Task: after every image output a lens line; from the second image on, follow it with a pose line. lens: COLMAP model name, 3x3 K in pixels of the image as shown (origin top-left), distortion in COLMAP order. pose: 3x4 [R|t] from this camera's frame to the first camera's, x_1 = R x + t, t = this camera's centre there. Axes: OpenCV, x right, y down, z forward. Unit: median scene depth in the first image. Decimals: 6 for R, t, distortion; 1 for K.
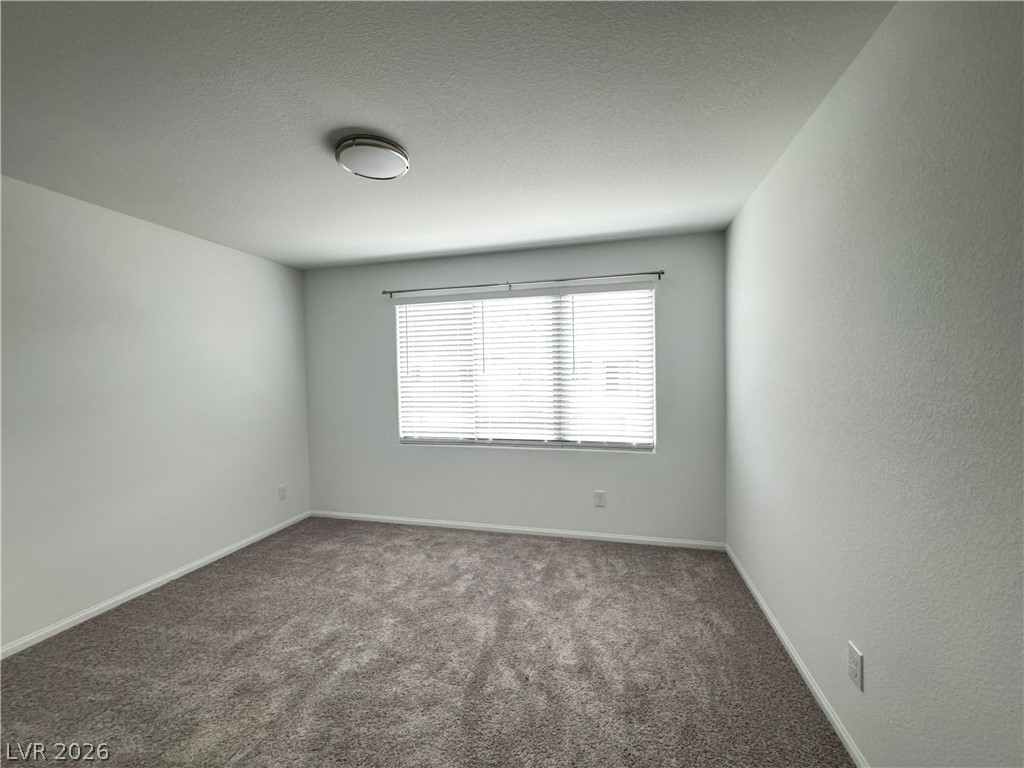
lens RADIAL K [[410.0, 0, 511.6], [0, 410.0, 380.1], [0, 0, 1]] dist [-0.001904, 0.000951]
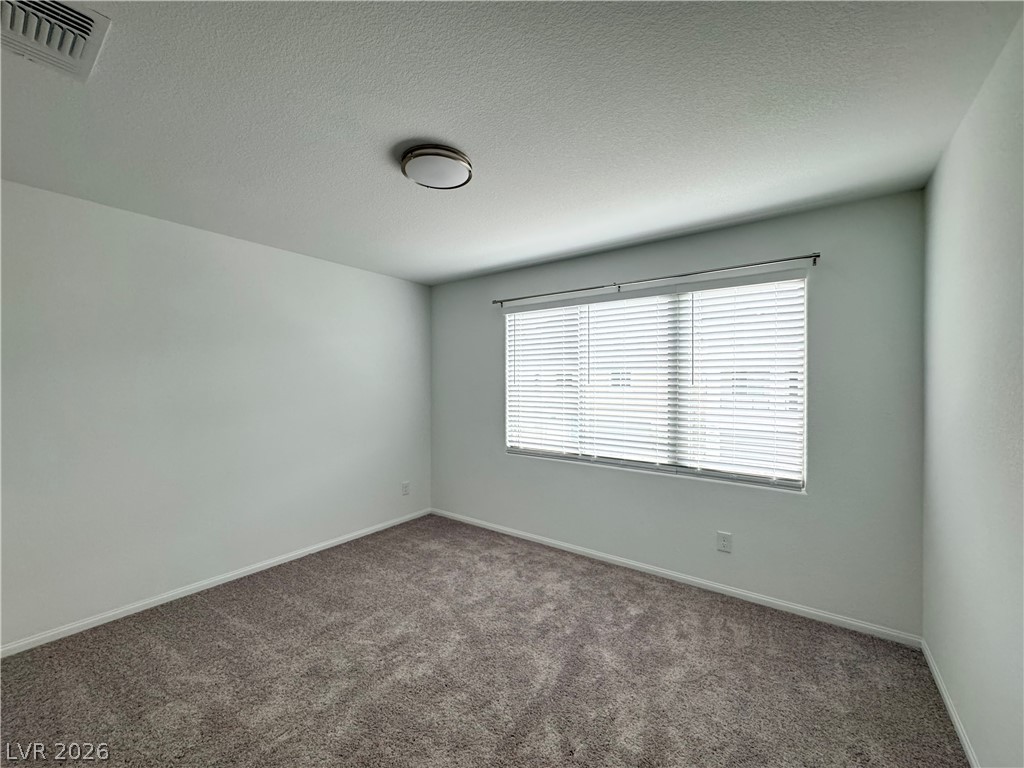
lens RADIAL K [[410.0, 0, 512.0], [0, 410.0, 381.1], [0, 0, 1]] dist [-0.001904, 0.000951]
pose [[0.928370, 0.016984, -0.371268, 0.141729], [-0.022441, 0.999694, -0.010381, -0.011526], [0.370978, 0.017969, 0.928468, 0.104245]]
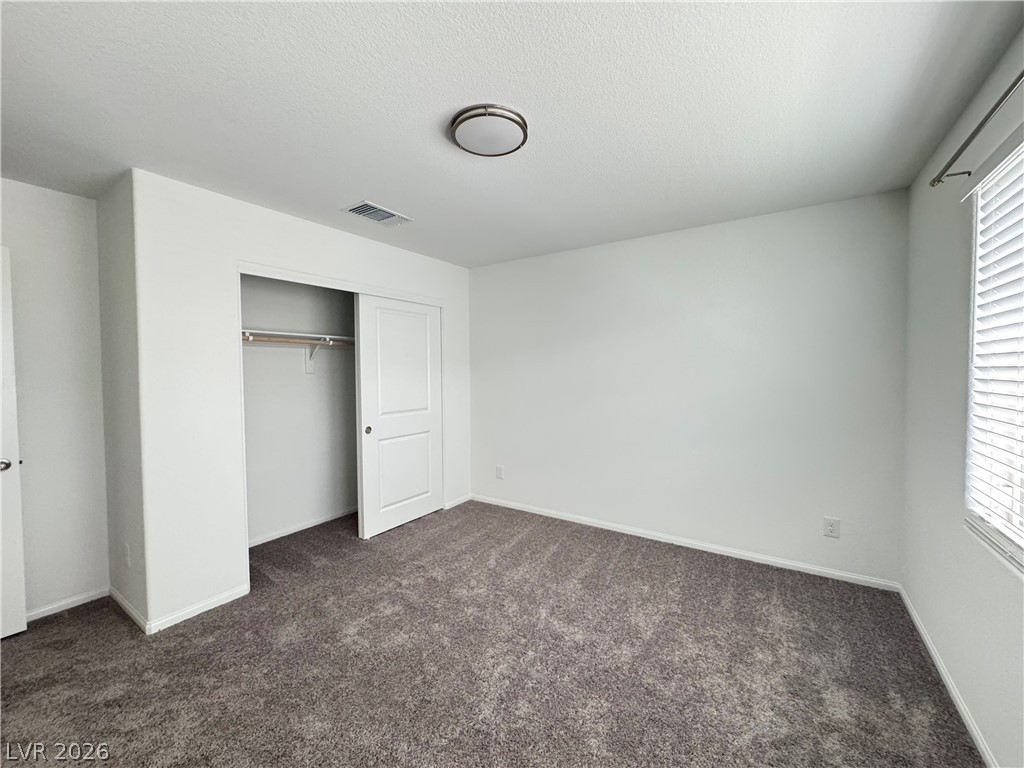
lens RADIAL K [[410.0, 0, 514.6], [0, 410.0, 383.5], [0, 0, 1]] dist [-0.001904, 0.000951]
pose [[-0.320559, 0.053372, -0.945724, 0.363628], [-0.001720, 0.998377, 0.056927, -0.022117], [0.947227, 0.019875, -0.319947, 0.912922]]
